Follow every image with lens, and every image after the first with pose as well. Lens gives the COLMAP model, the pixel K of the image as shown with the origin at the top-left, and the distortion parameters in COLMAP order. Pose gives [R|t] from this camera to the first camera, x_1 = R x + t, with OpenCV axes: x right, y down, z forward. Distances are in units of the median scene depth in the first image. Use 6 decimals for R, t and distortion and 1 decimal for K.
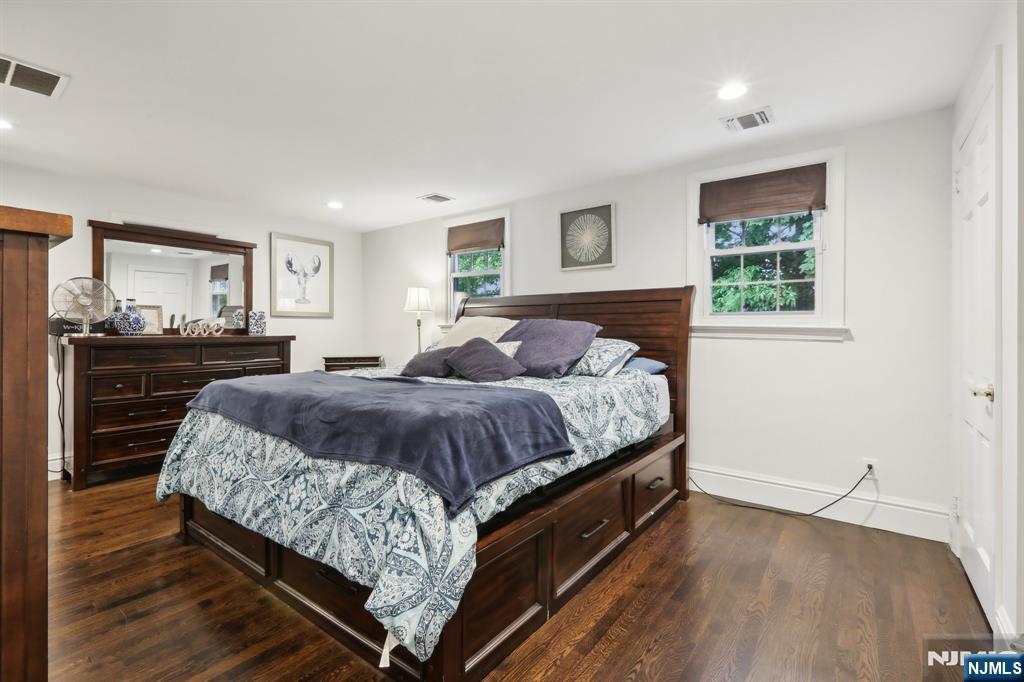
lens RADIAL K [[460.1, 0, 515.9], [0, 460.1, 337.2], [0, 0, 1]] dist [0.000017, 0.000187]
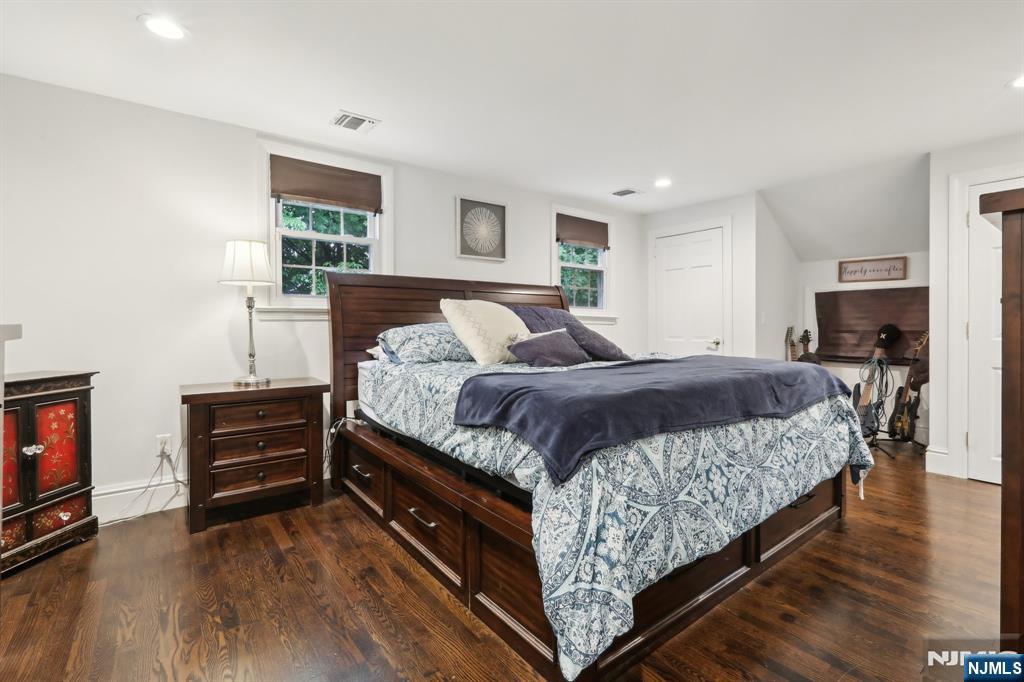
lens RADIAL K [[460.1, 0, 515.9], [0, 460.1, 337.2], [0, 0, 1]] dist [0.000017, 0.000187]
pose [[0.274520, -0.028722, 0.961152, -0.974540], [0.019385, 0.999516, 0.024331, 0.005559], [-0.961386, 0.011953, 0.274944, 0.740479]]
